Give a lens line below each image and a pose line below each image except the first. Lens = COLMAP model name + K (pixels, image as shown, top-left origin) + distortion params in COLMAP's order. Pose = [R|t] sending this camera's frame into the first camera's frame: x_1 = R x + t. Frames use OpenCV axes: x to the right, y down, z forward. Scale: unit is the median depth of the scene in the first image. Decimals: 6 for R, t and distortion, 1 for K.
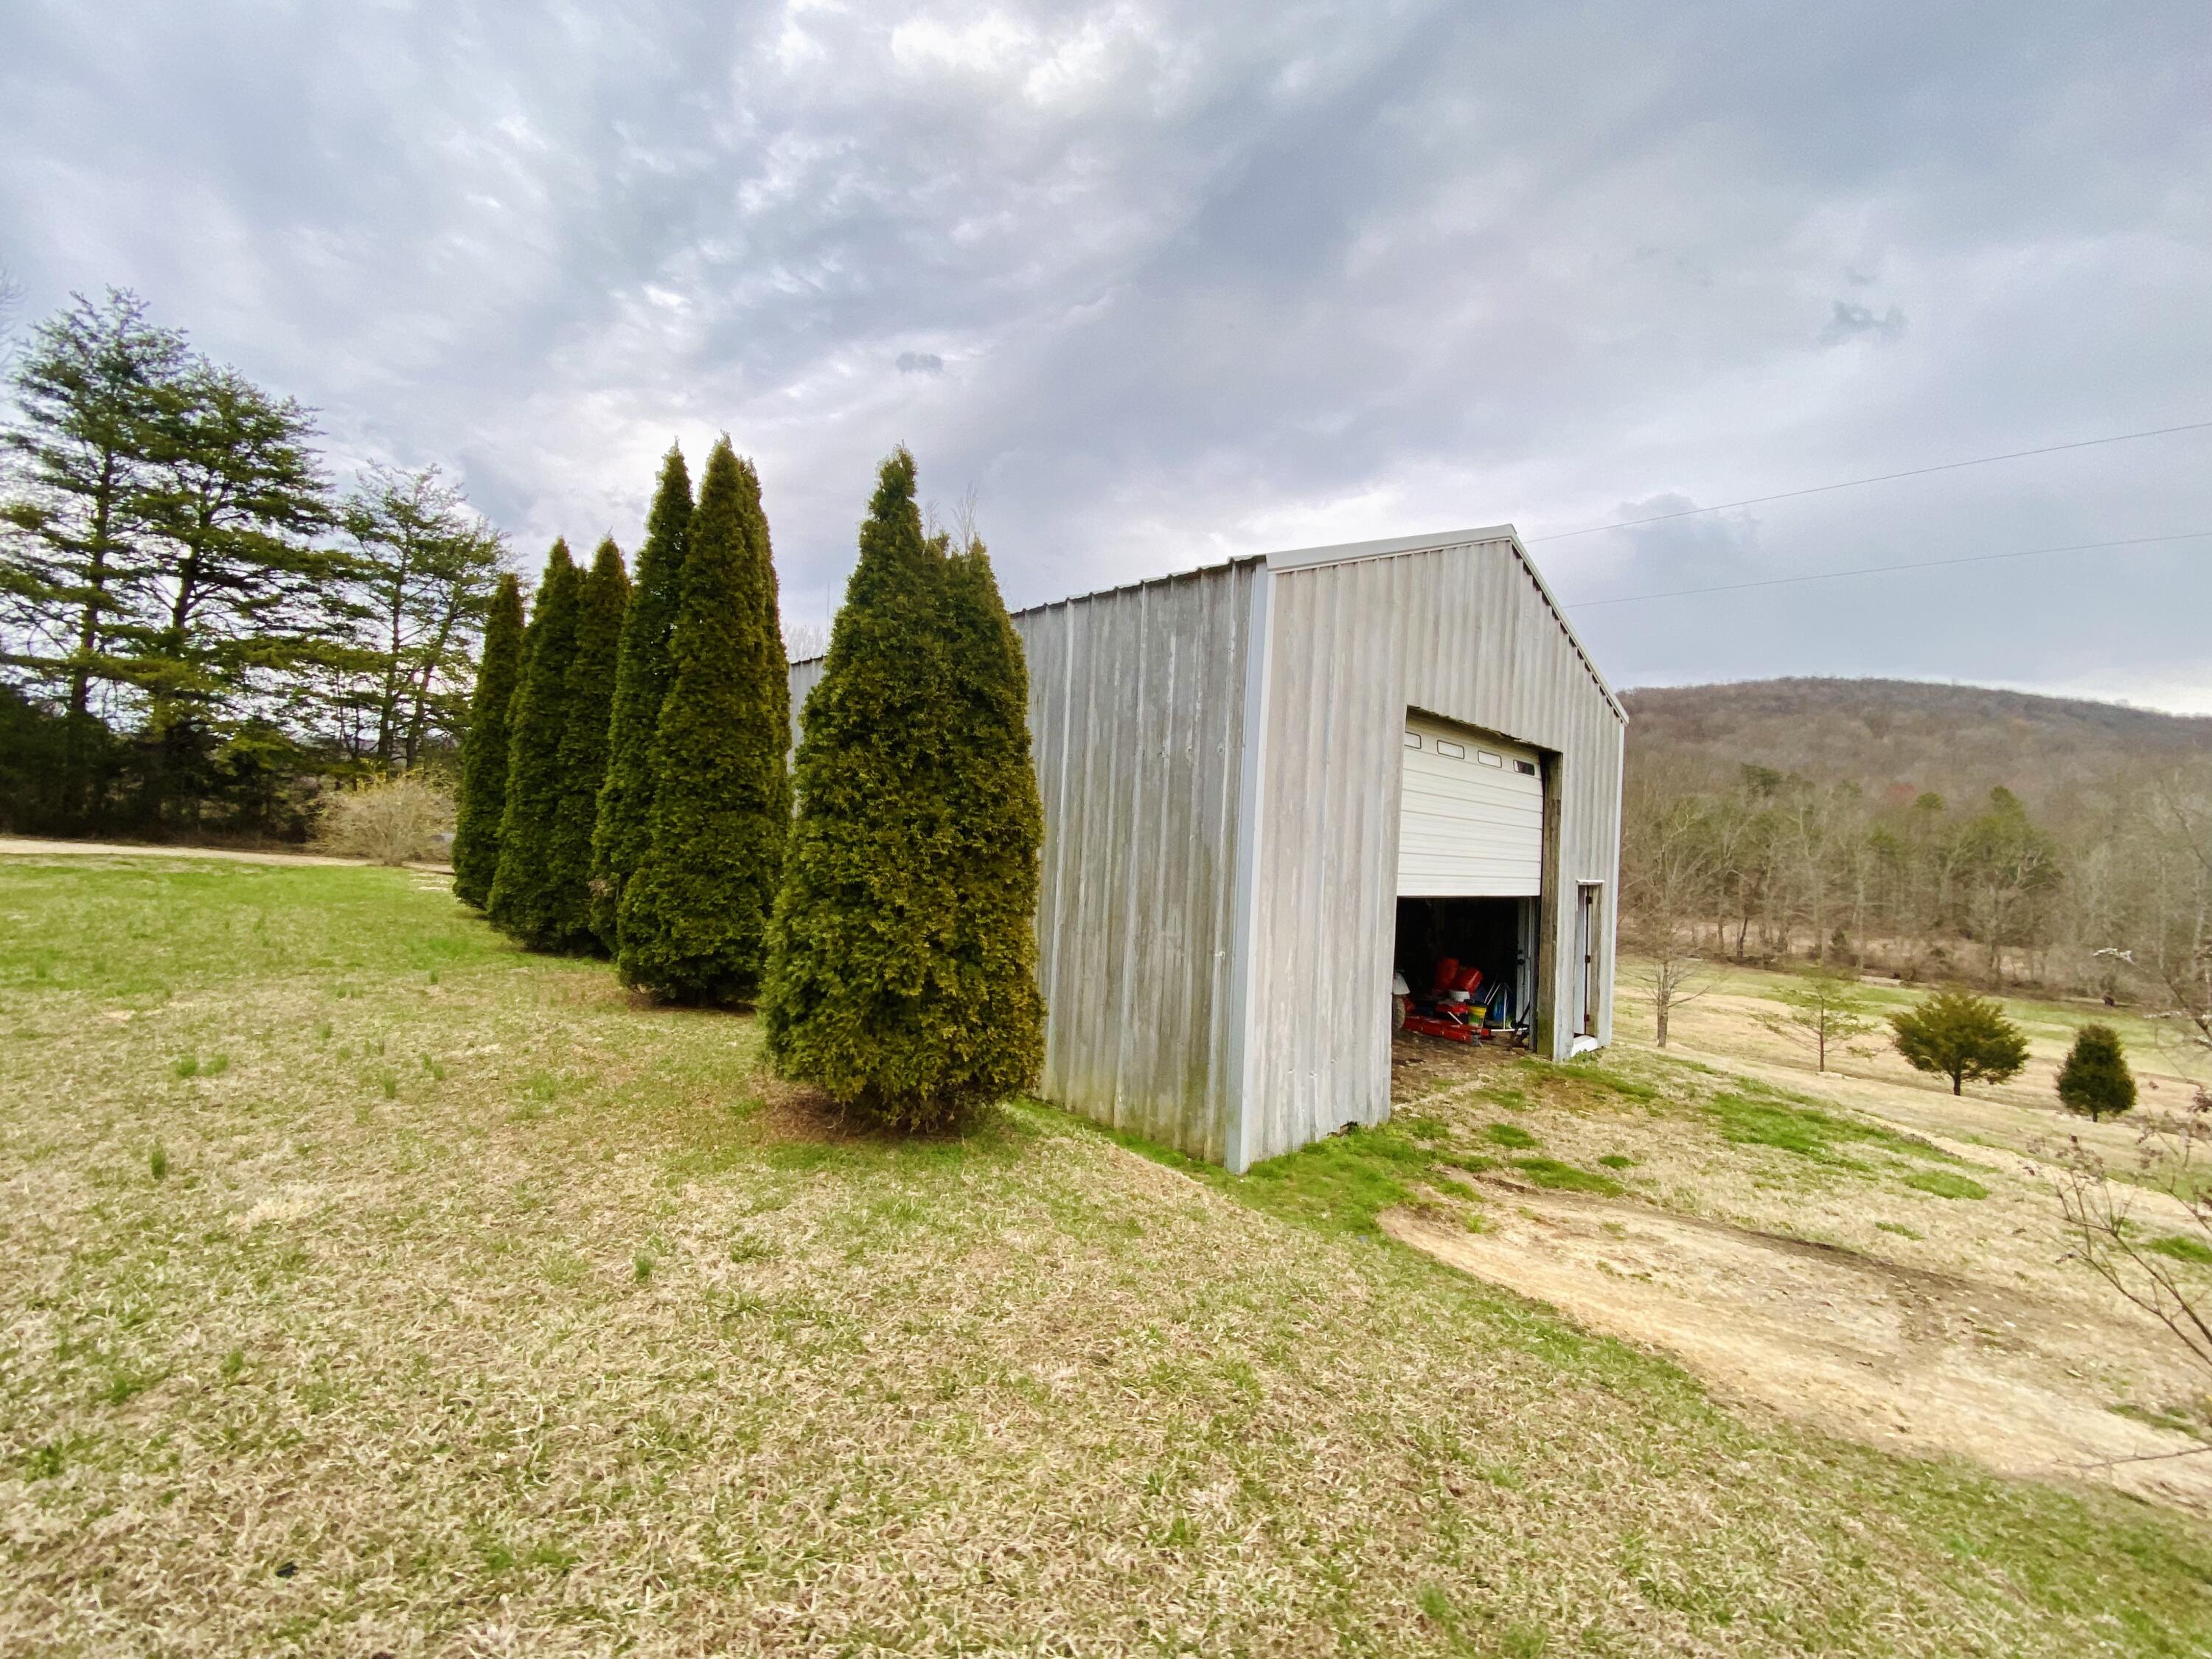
lens RADIAL K [[877.4, 0, 1106.0], [0, 877.4, 829.5], [0, 0, 1]] dist [0.017342, -0.020907]
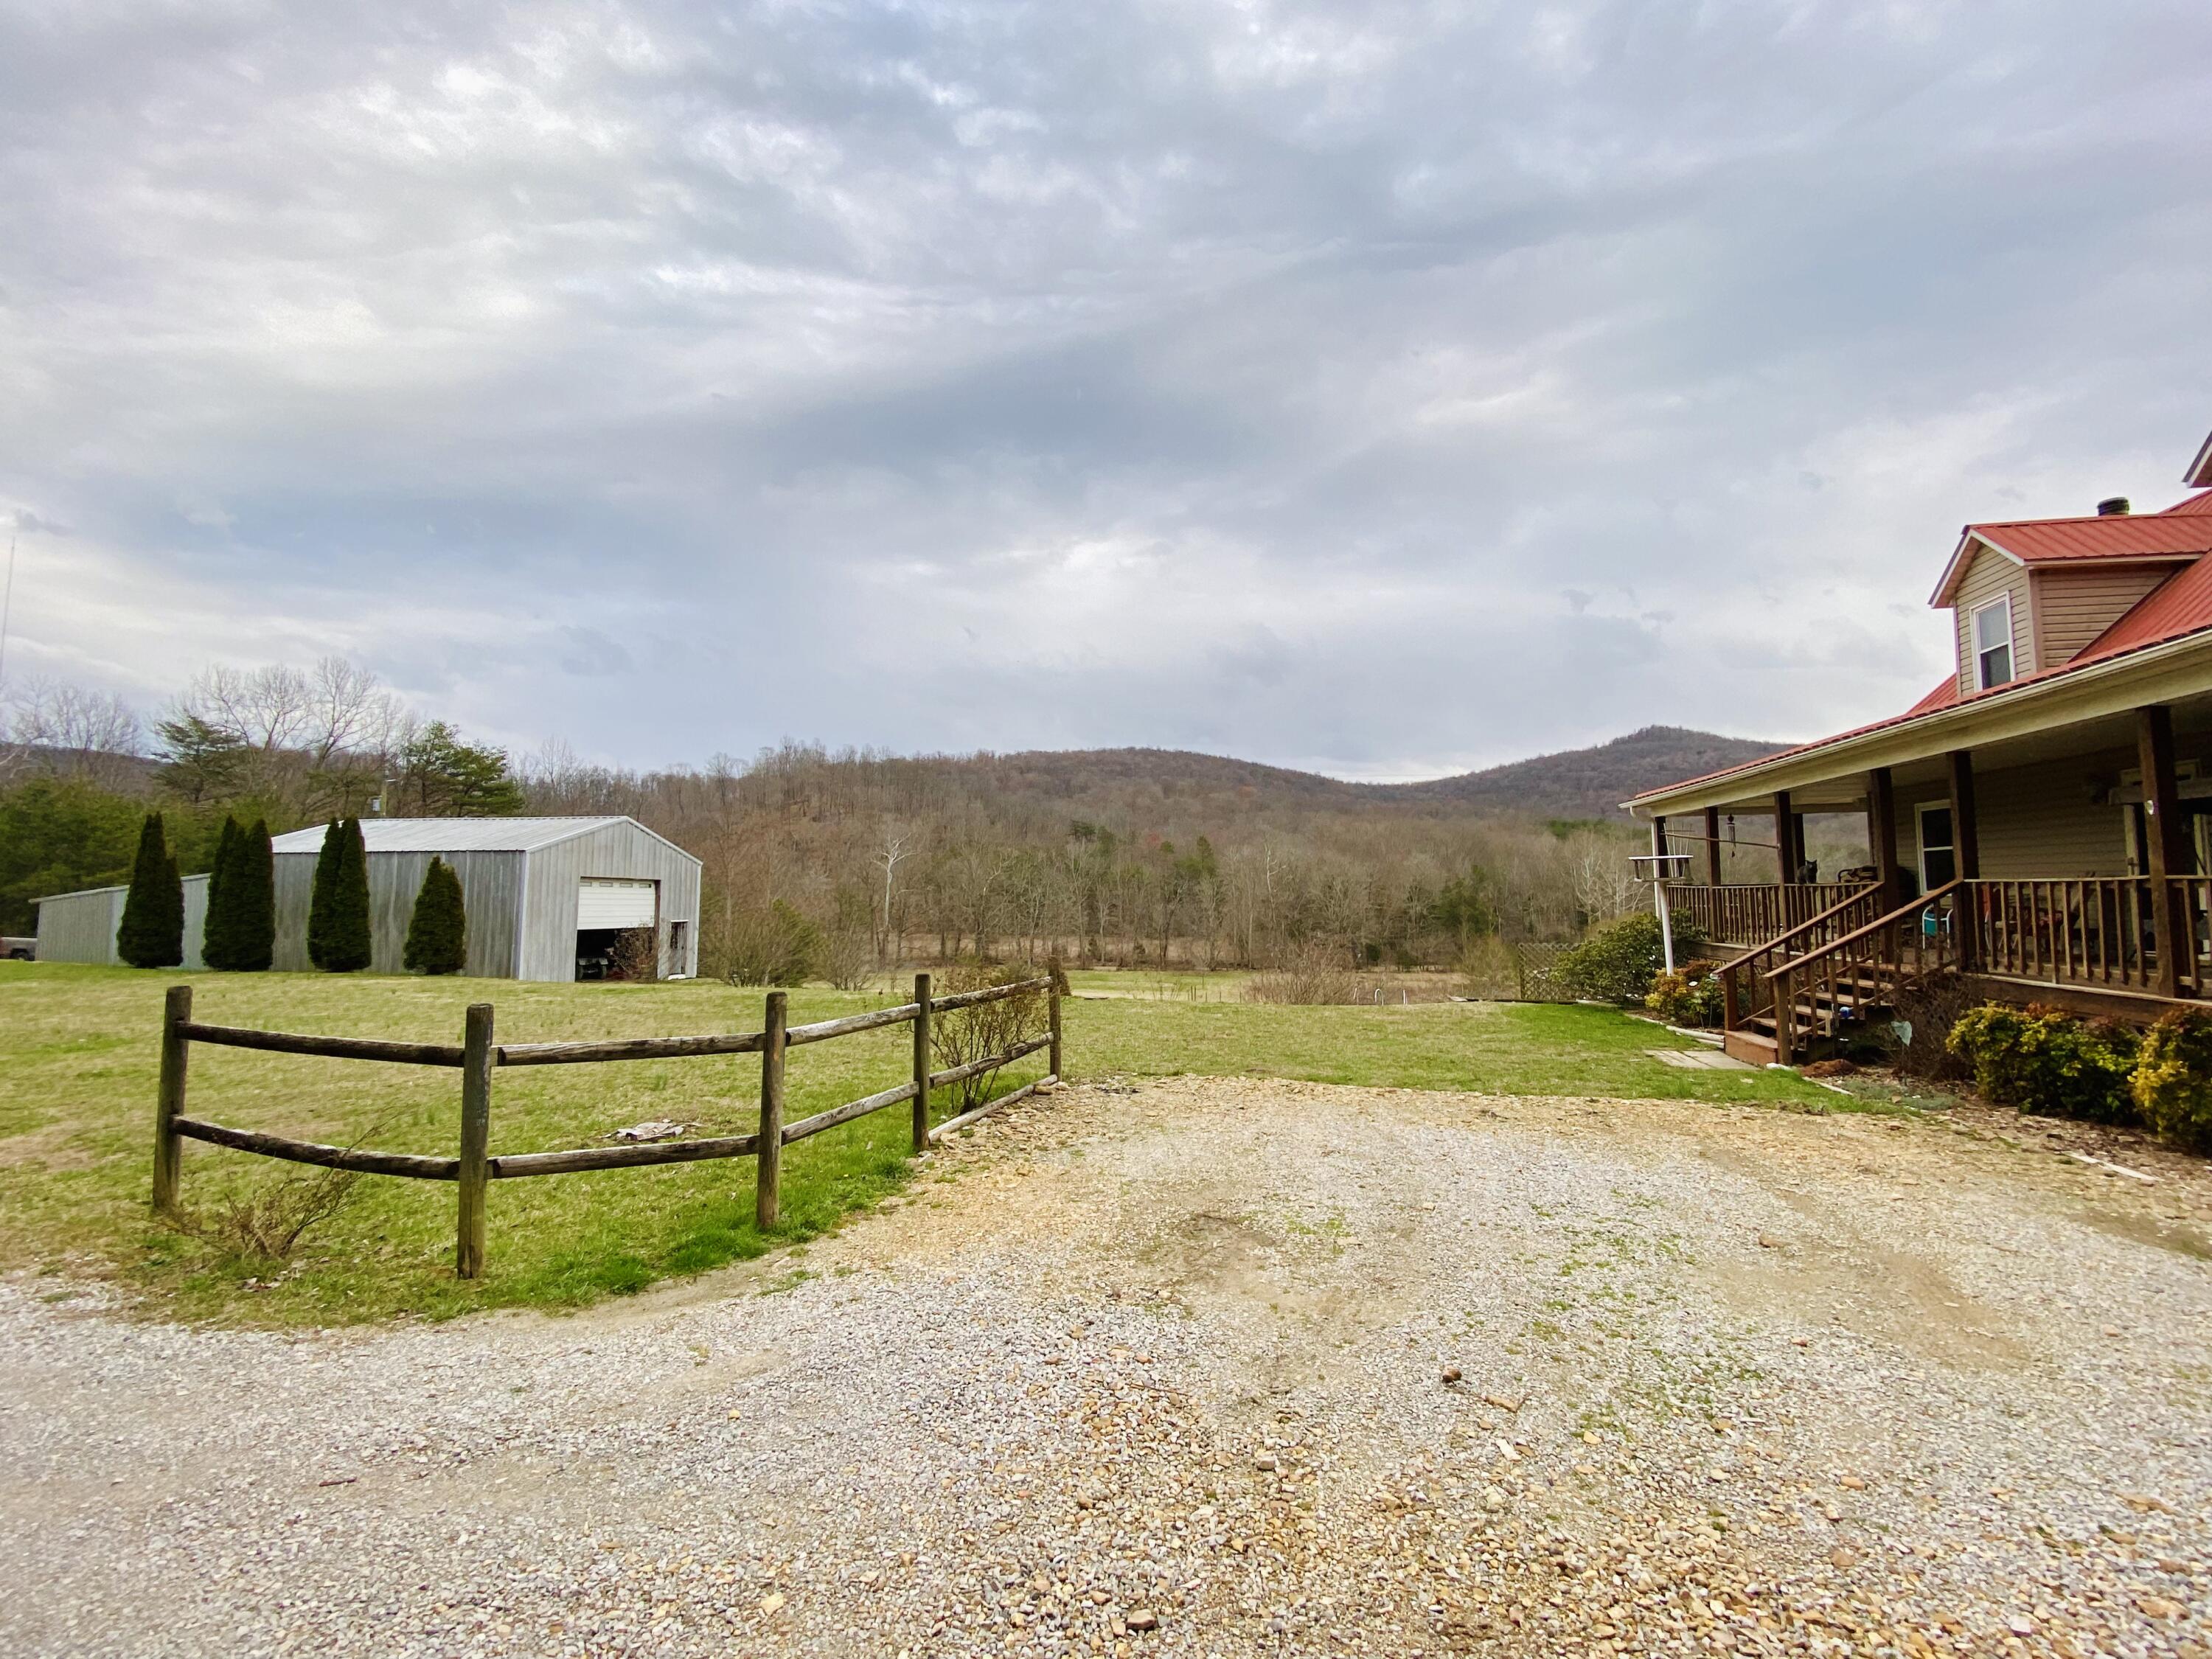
lens RADIAL K [[877.4, 0, 1106.0], [0, 877.4, 829.5], [0, 0, 1]] dist [0.017342, -0.020907]
pose [[0.818416, -0.006921, 0.574584, 0.019289], [0.036622, 0.998523, -0.040135, -0.081770], [-0.573457, 0.053890, 0.817461, -2.421049]]
